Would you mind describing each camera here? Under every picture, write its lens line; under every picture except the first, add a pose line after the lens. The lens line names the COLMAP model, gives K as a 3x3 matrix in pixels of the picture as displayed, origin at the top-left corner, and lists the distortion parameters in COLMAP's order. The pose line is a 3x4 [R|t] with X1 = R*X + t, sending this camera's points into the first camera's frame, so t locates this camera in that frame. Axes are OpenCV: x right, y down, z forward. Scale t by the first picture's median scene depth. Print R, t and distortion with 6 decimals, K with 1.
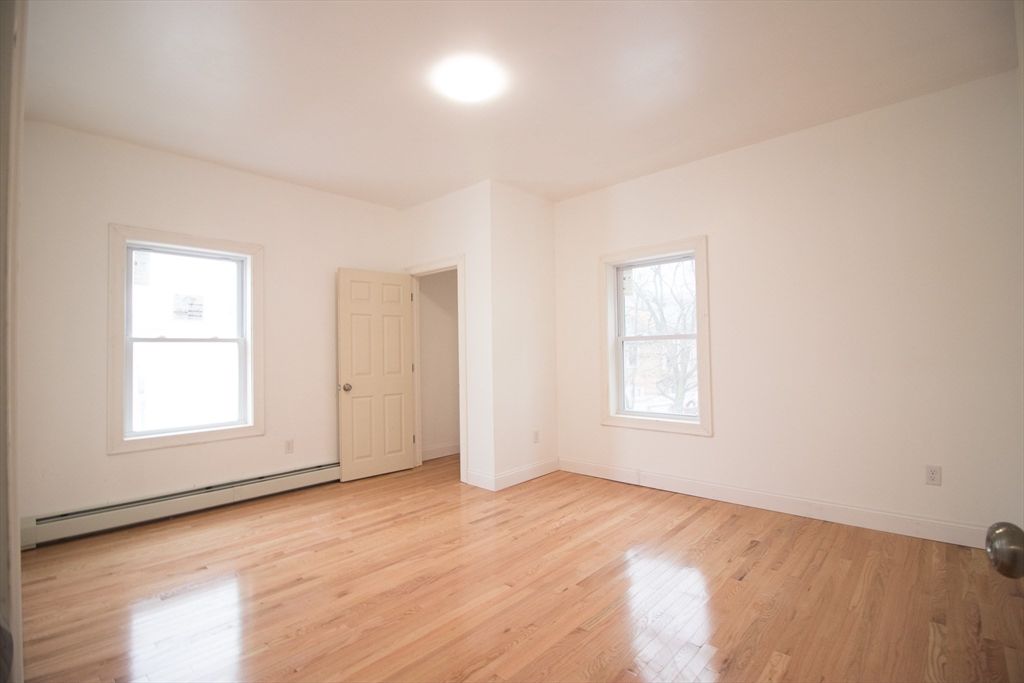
lens RADIAL K [[477.3, 0, 515.9], [0, 477.3, 341.9], [0, 0, 1]] dist [0.000674, -0.014372]
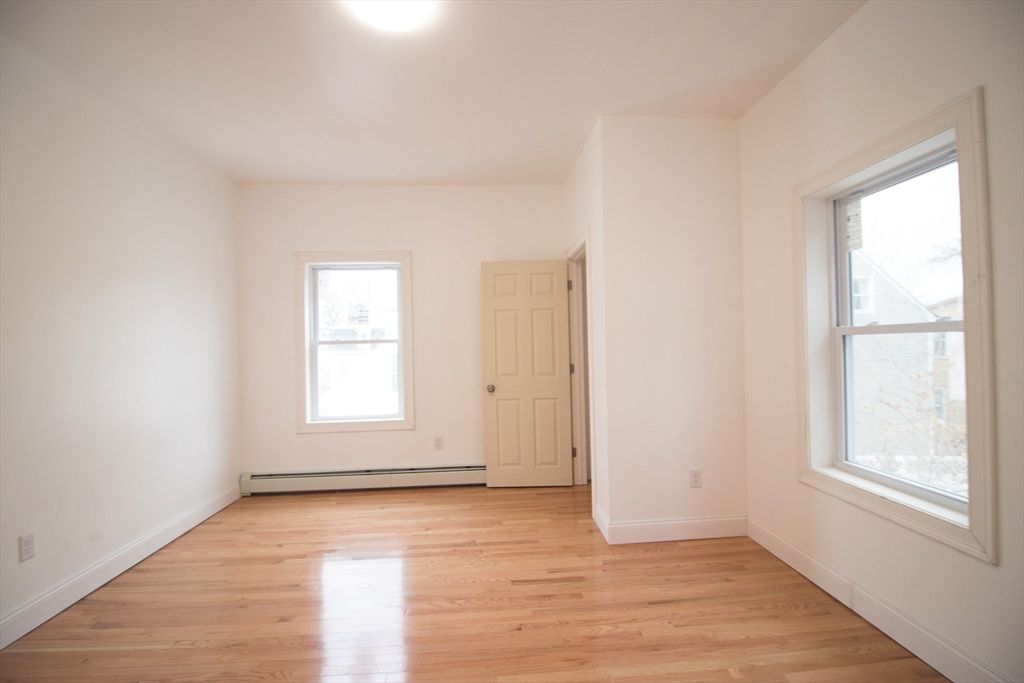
lens RADIAL K [[477.3, 0, 515.9], [0, 477.3, 341.9], [0, 0, 1]] dist [0.000674, -0.014372]
pose [[0.719000, -0.004721, -0.694994, 0.382639], [0.025280, 0.999493, 0.019364, -0.015777], [0.694550, -0.031492, 0.718755, 0.404841]]
